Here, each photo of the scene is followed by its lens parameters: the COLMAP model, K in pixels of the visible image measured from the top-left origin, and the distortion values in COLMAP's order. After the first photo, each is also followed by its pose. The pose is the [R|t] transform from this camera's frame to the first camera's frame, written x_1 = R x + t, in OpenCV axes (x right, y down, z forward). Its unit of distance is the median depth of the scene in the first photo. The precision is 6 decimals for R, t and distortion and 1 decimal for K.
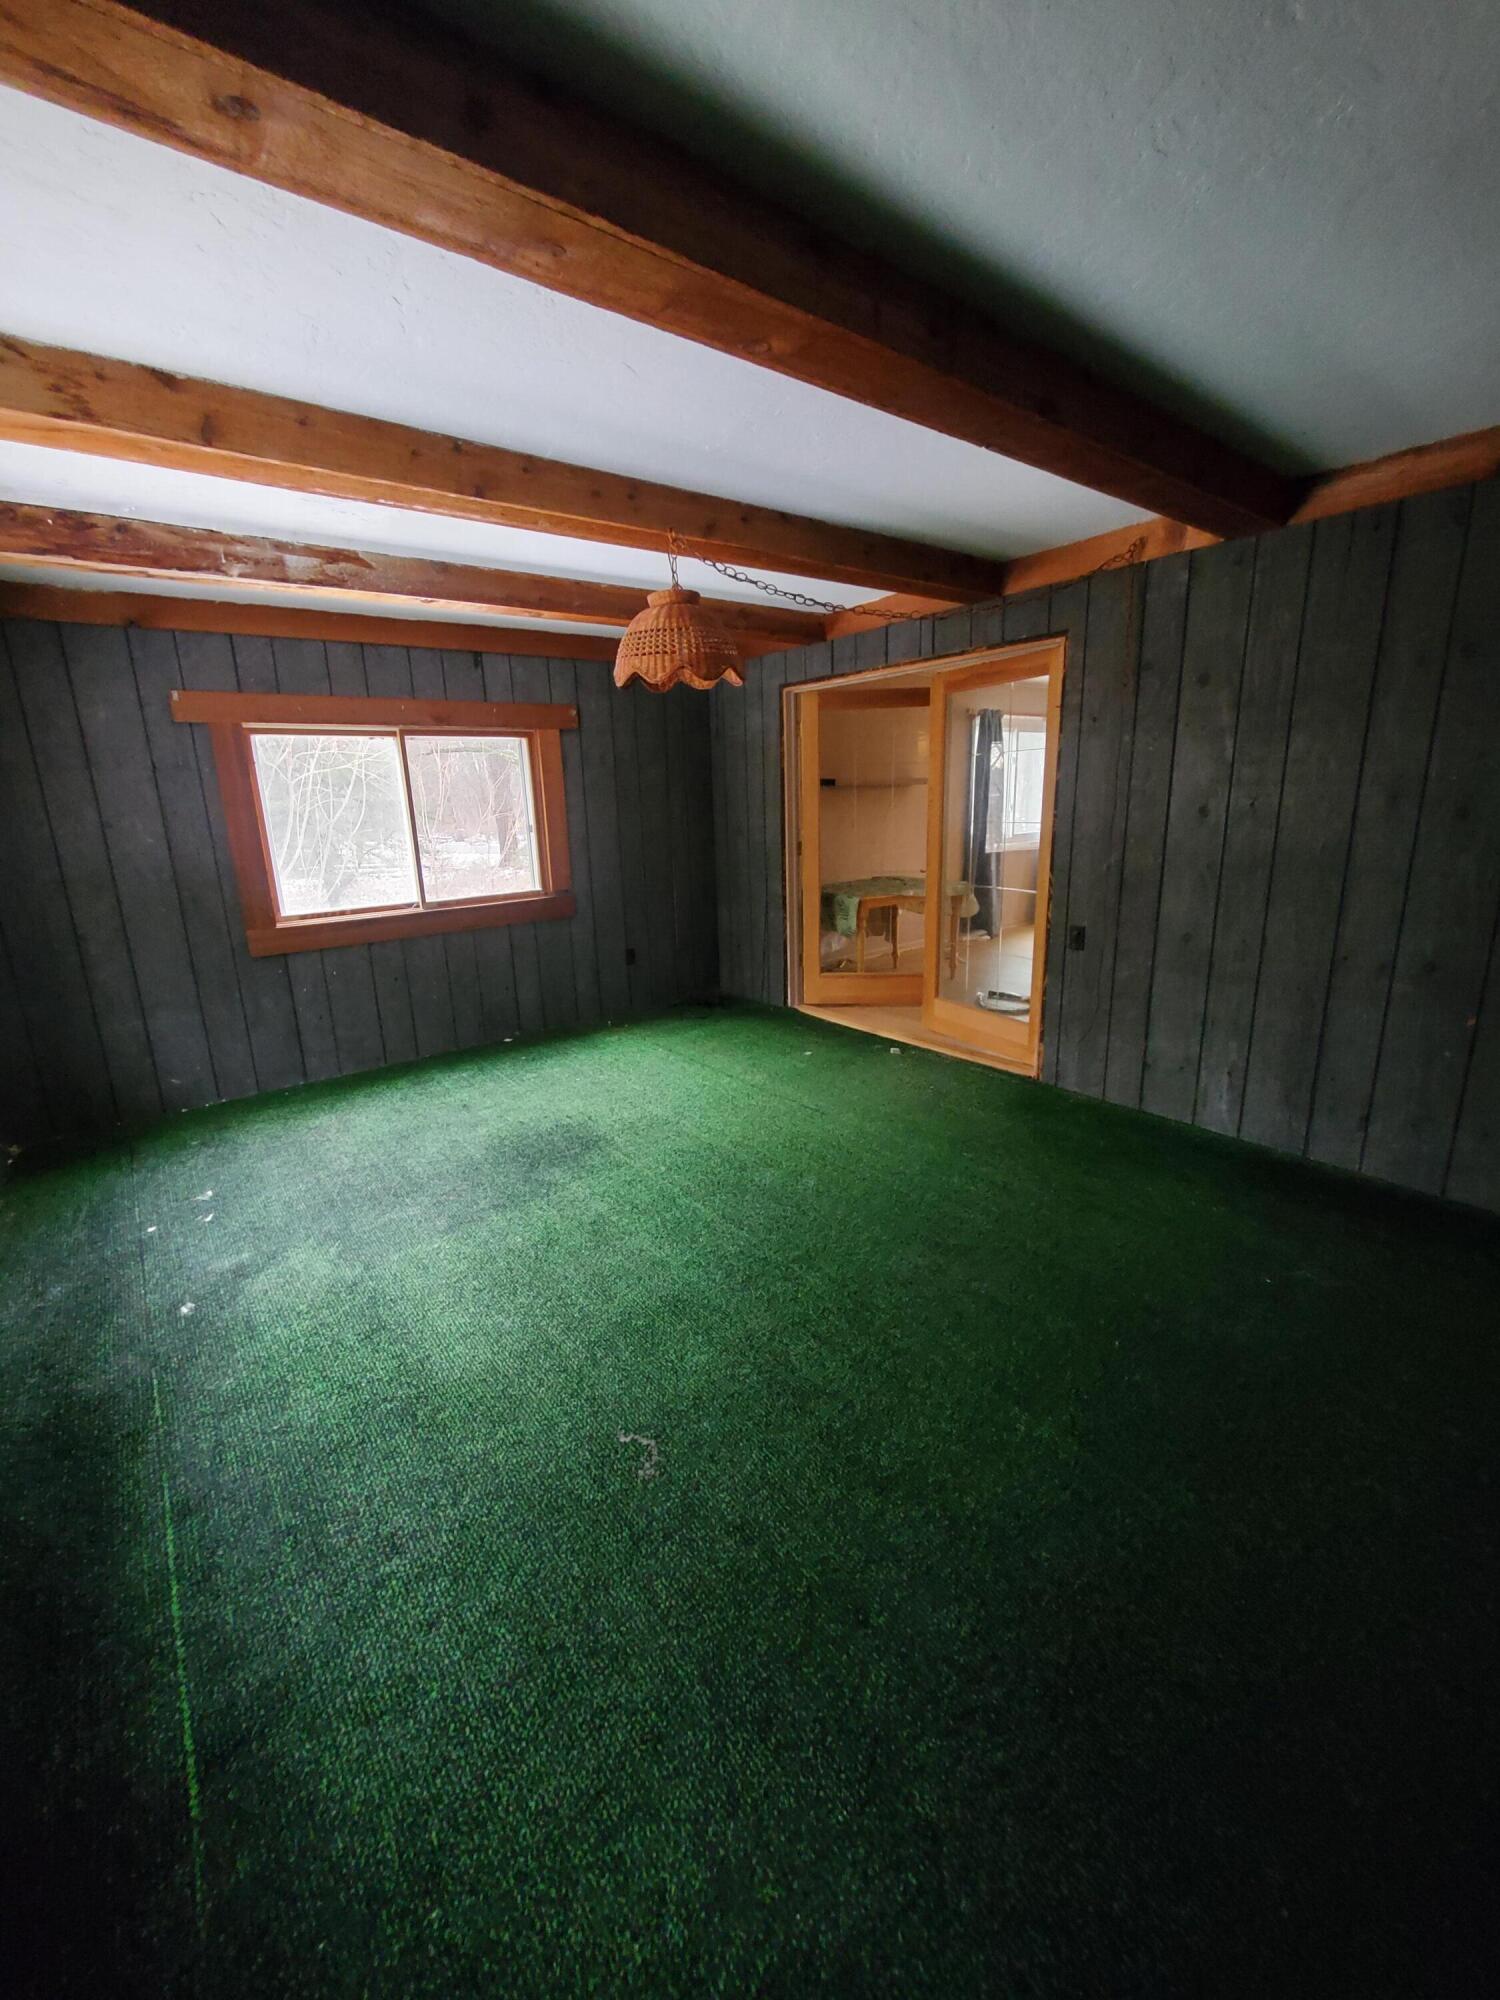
lens RADIAL K [[797.8, 0, 747.4], [0, 797.8, 995.5], [0, 0, 1]] dist [-0.000967, -0.000384]
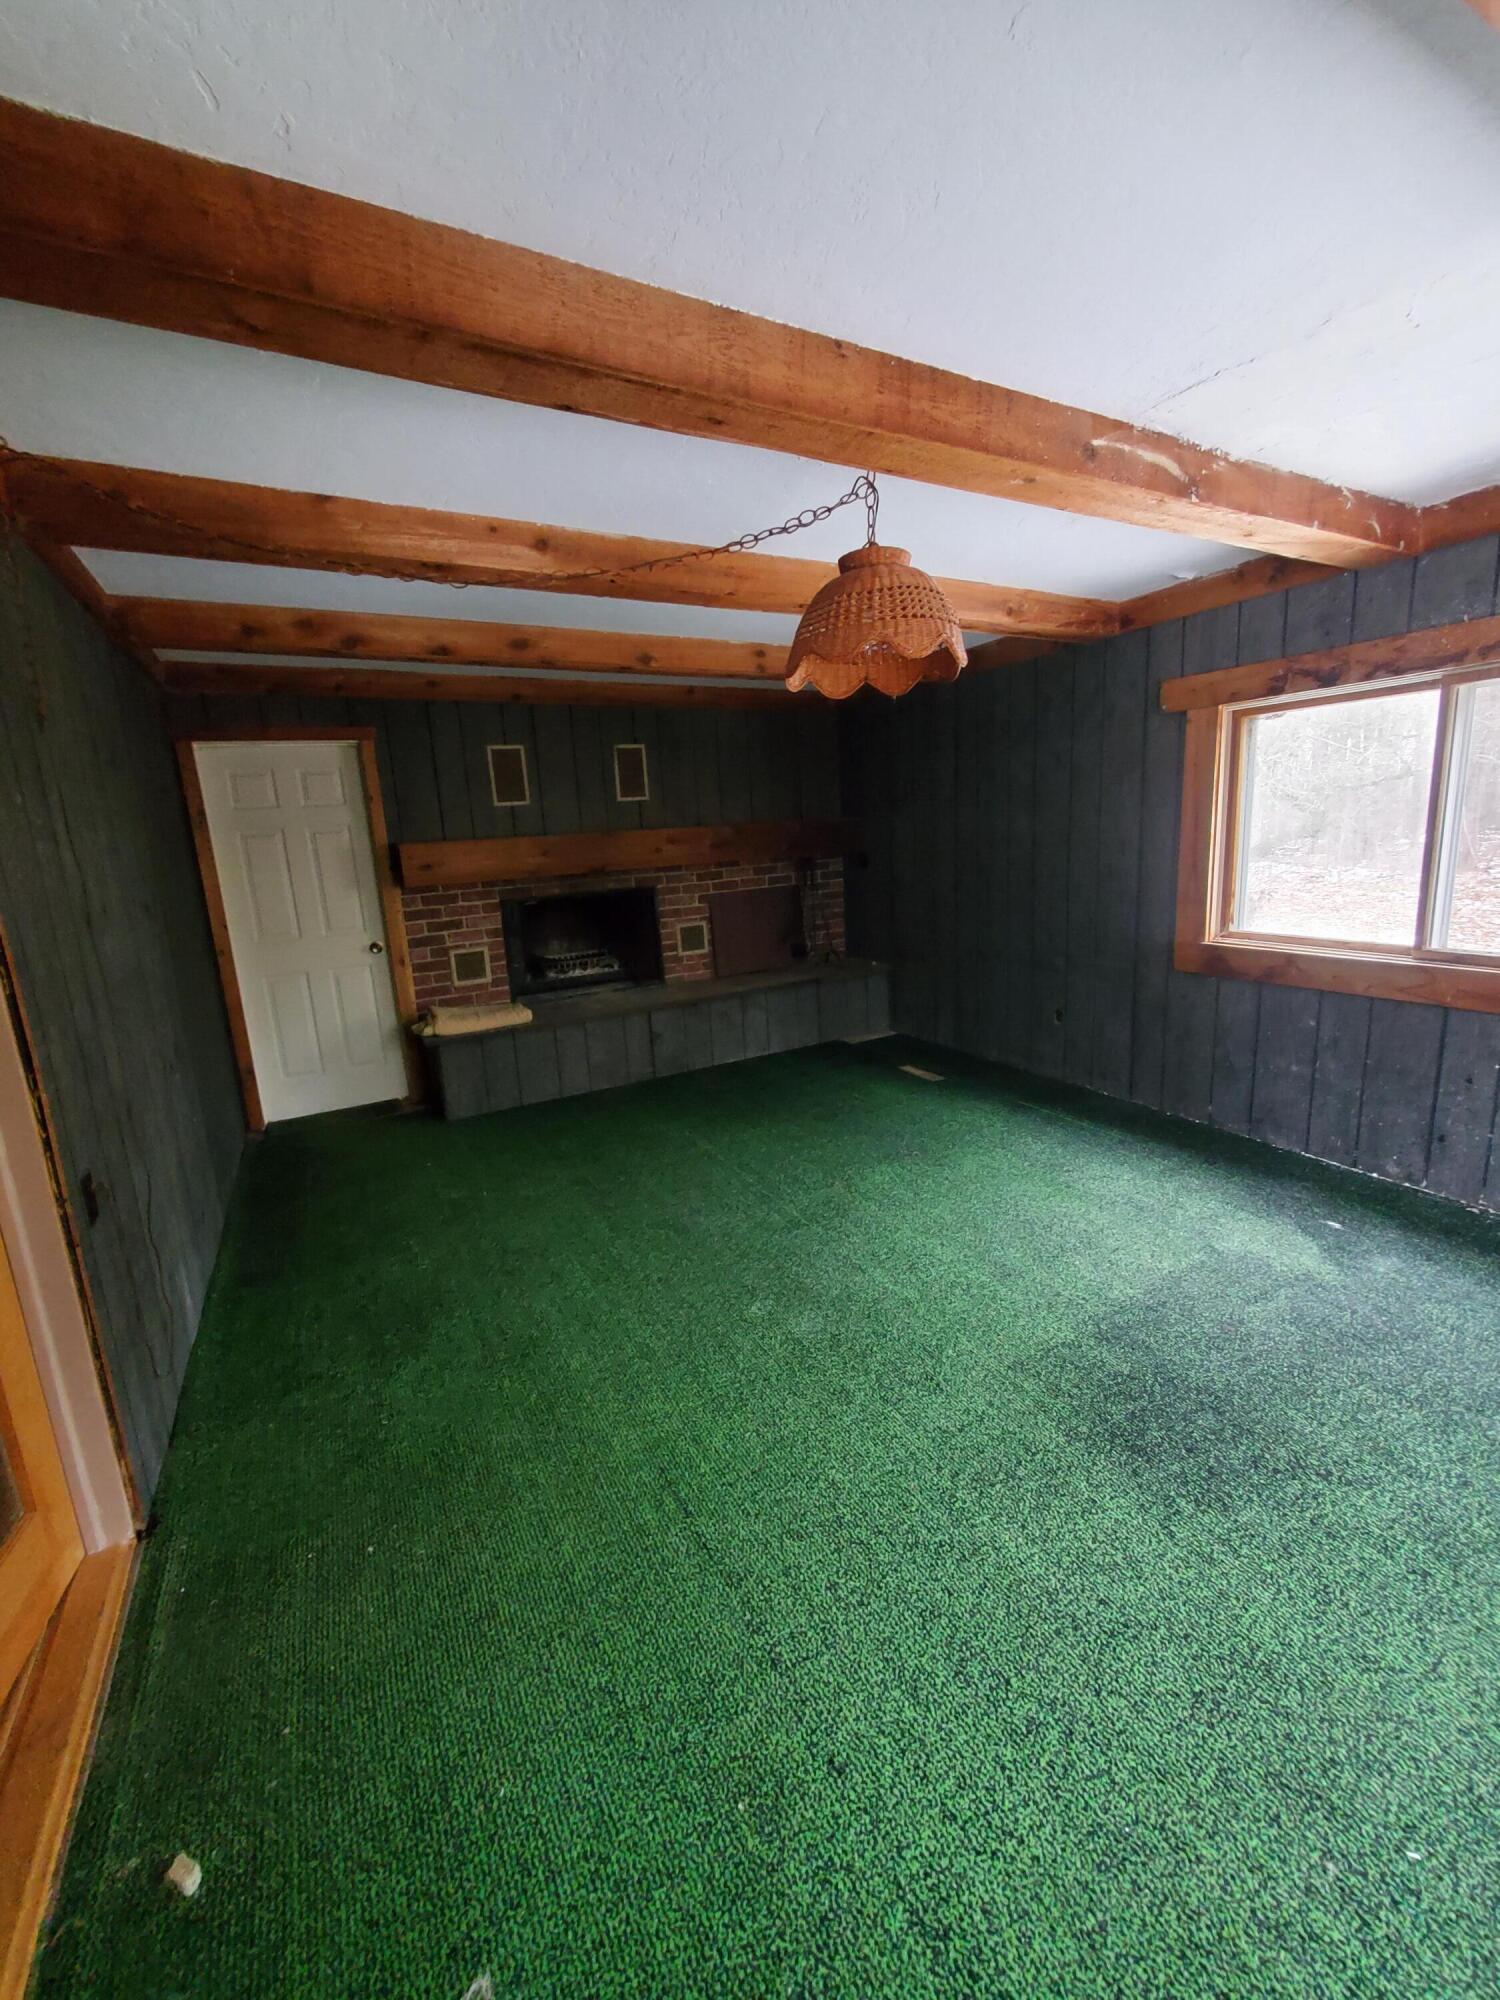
lens RADIAL K [[797.8, 0, 752.4], [0, 797.8, 996.5], [0, 0, 1]] dist [-0.000967, -0.000384]
pose [[-0.981390, 0.051250, 0.185057, -0.088215], [0.127064, 0.895883, 0.425733, -0.414172], [-0.143971, 0.441325, -0.885723, 1.642556]]
